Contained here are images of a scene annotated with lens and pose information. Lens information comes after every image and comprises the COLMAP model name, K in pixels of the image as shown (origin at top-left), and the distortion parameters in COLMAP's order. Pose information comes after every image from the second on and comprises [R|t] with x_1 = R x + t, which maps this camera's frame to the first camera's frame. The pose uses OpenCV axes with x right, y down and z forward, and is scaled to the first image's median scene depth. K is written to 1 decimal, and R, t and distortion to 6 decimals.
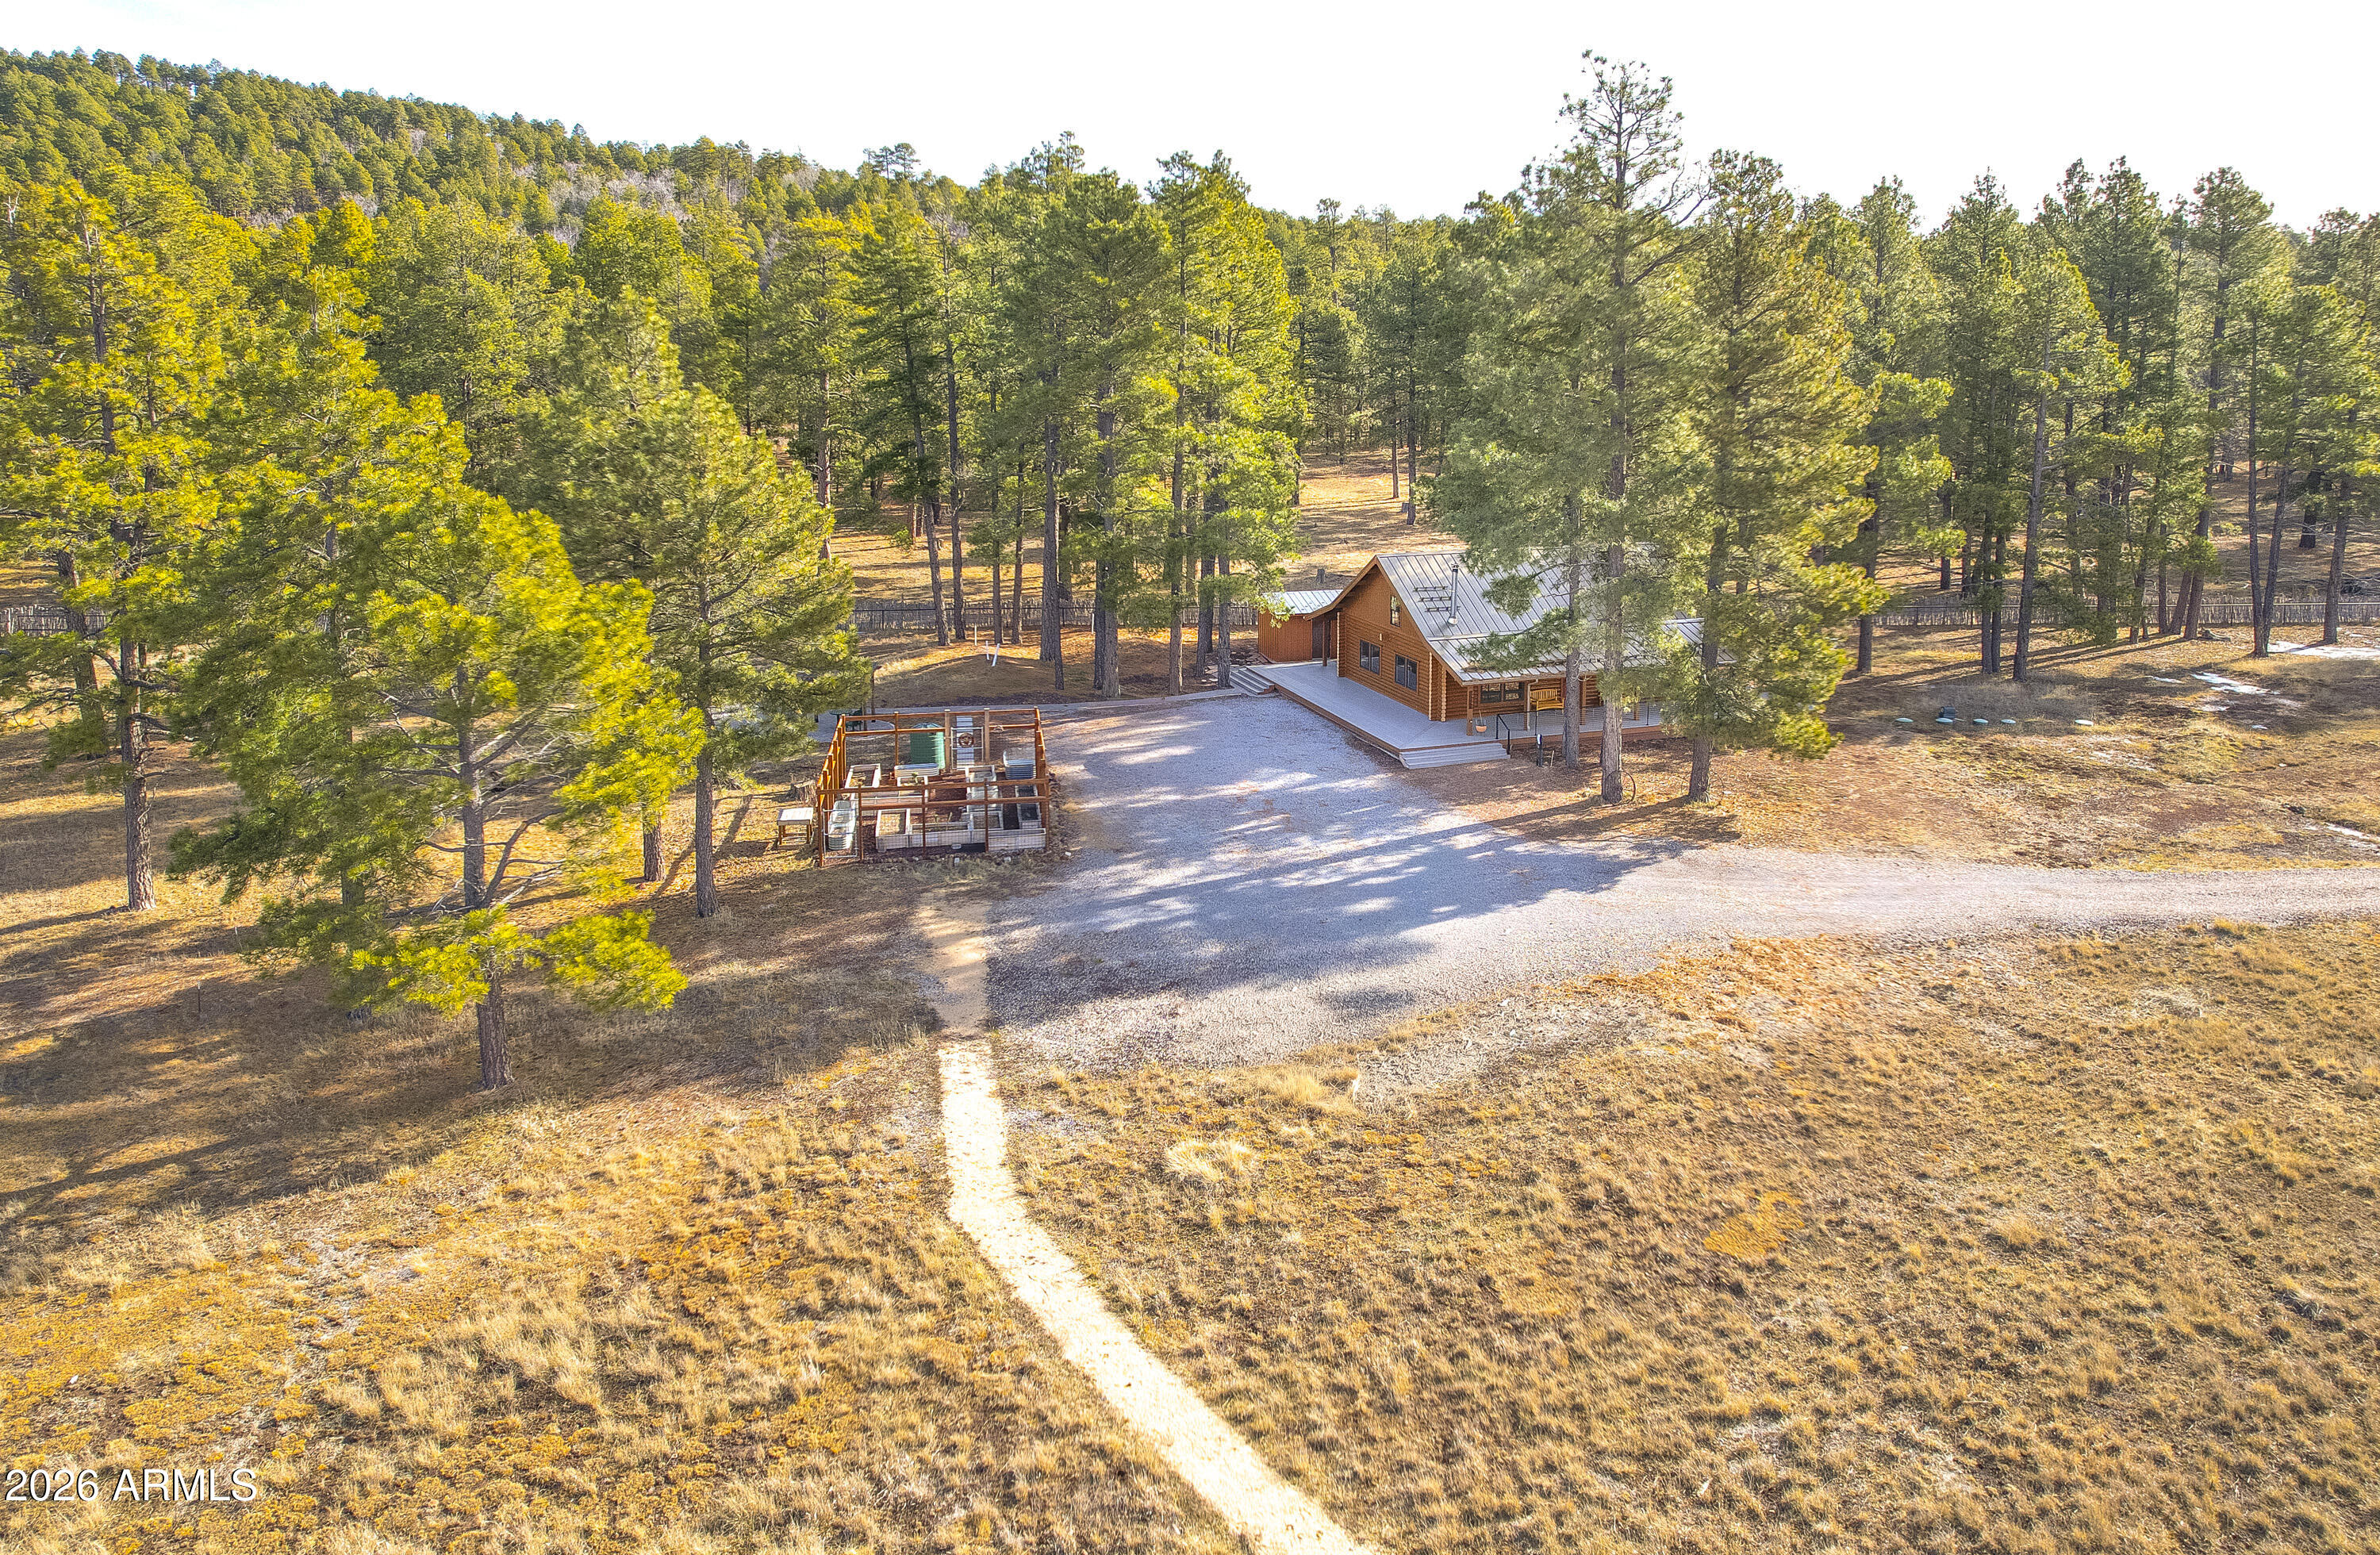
lens RADIAL K [[1528.2, 0, 1200.7], [0, 1528.2, 773.4], [0, 0, 1]] dist [0.001866, -0.000223]
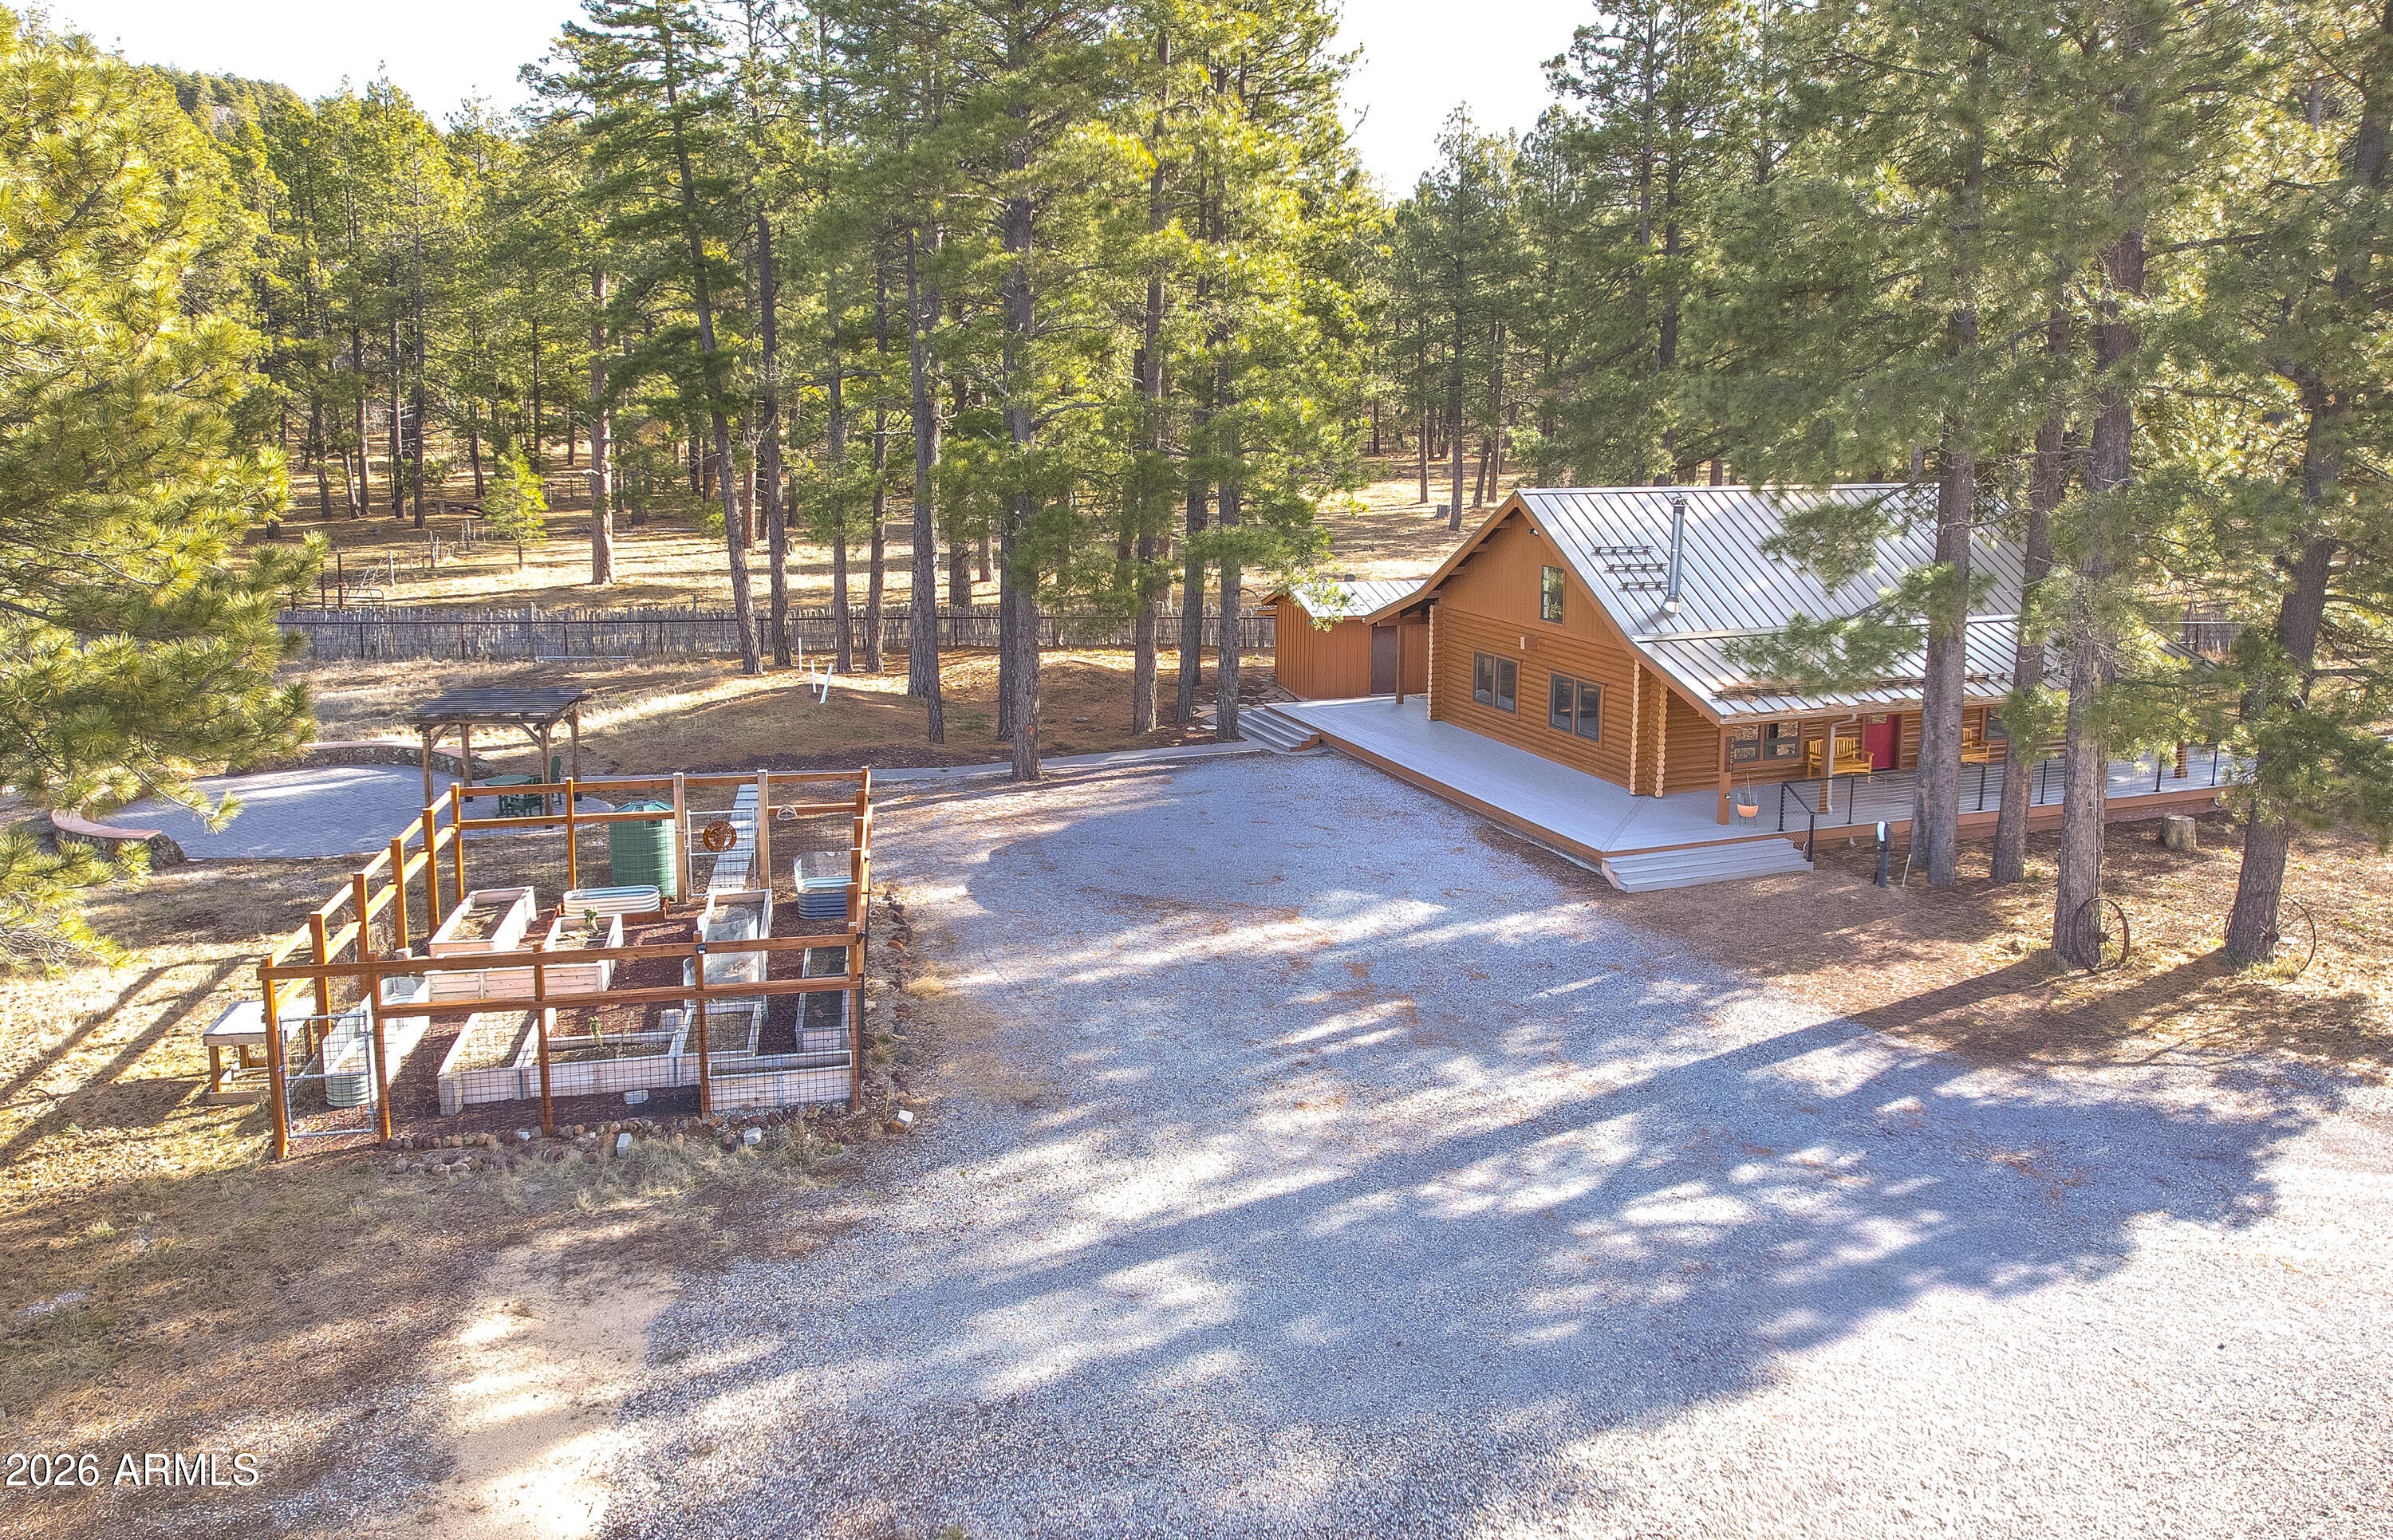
lens RADIAL K [[1793.2, 0, 1185.2], [0, 1793.2, 760.1], [0, 0, 1]] dist [-0.007738, -0.000756]
pose [[0.999807, -0.001791, 0.019573, -0.017770], [0.002957, 0.998210, -0.059726, -0.011450], [-0.019431, 0.059773, 0.998023, 0.426459]]
